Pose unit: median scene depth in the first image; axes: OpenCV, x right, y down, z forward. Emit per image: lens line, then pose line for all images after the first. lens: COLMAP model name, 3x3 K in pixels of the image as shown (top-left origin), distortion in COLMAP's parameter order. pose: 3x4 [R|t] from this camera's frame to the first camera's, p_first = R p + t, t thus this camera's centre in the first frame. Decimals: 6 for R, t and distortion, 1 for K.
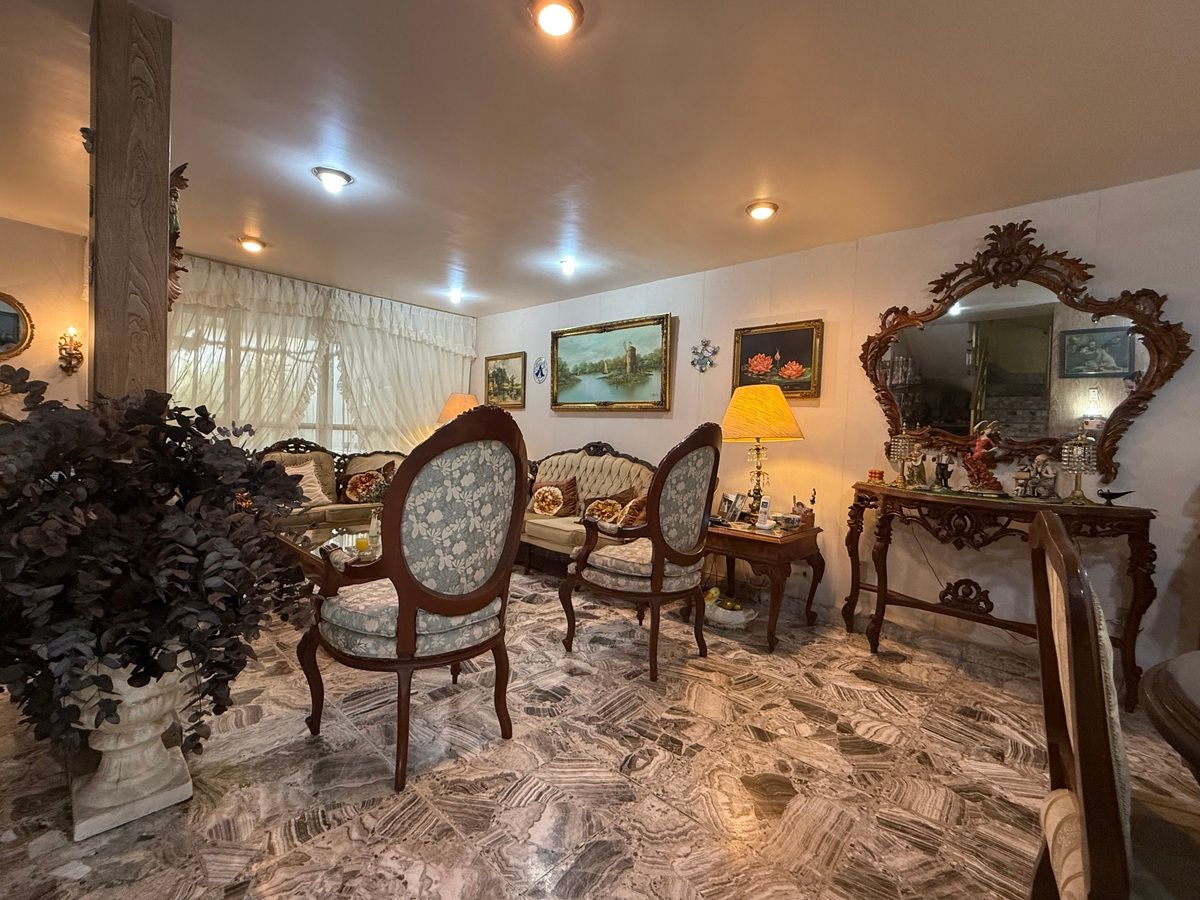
lens RADIAL K [[520.3, 0, 601.0], [0, 520.3, 449.4], [0, 0, 1]] dist [-0.005214, -0.000354]
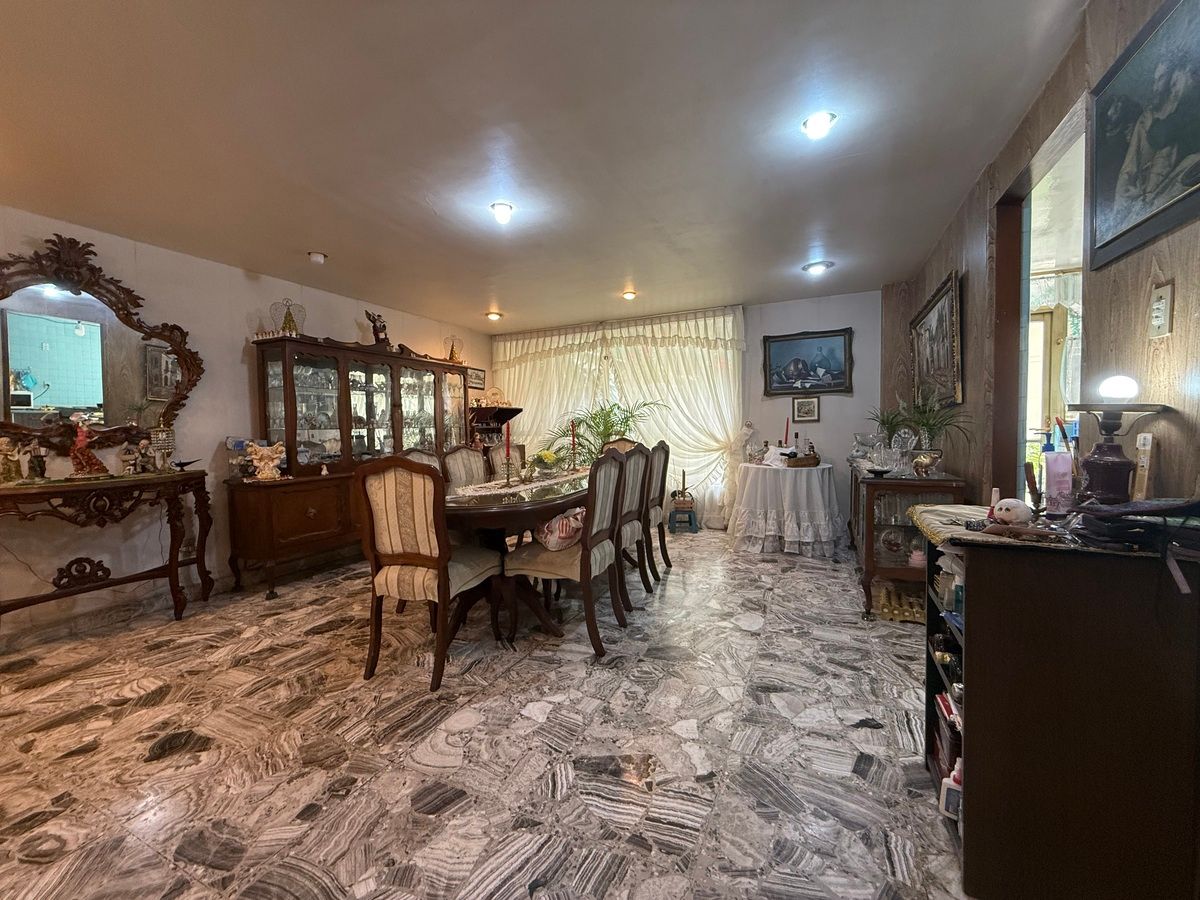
lens RADIAL K [[480.1, 0, 602.7], [0, 480.1, 447.7], [0, 0, 1]] dist [-0.003936, -0.000200]
pose [[-0.326142, -0.076536, 0.942217, -0.571563], [0.033770, 0.995138, 0.092524, -0.036829], [-0.944717, 0.061994, -0.321972, 0.255099]]
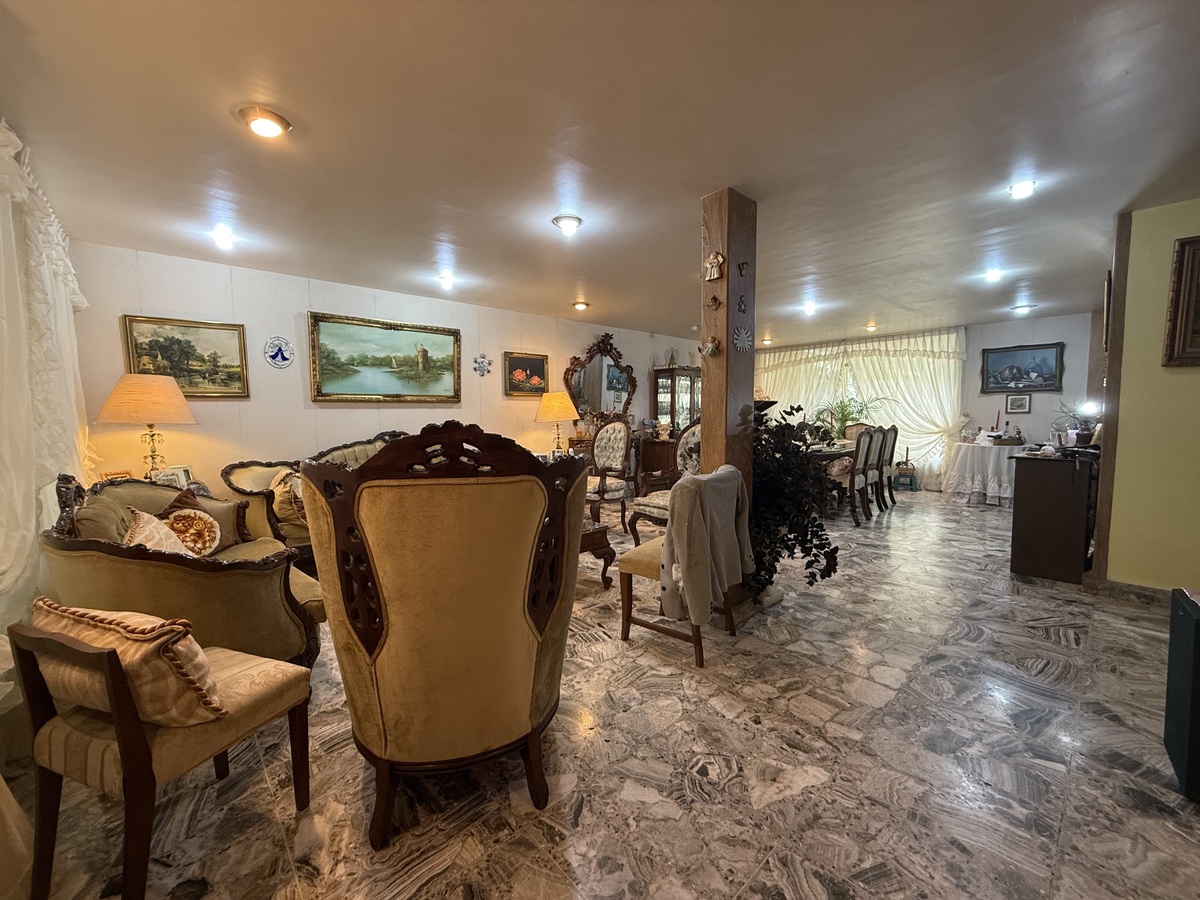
lens RADIAL K [[480.1, 0, 594.9], [0, 480.1, 448.8], [0, 0, 1]] dist [-0.003936, -0.000200]
pose [[0.077039, -0.115770, 0.990284, -1.623119], [0.043209, 0.992690, 0.112690, -0.121609], [-0.996091, 0.034108, 0.081478, 0.837541]]
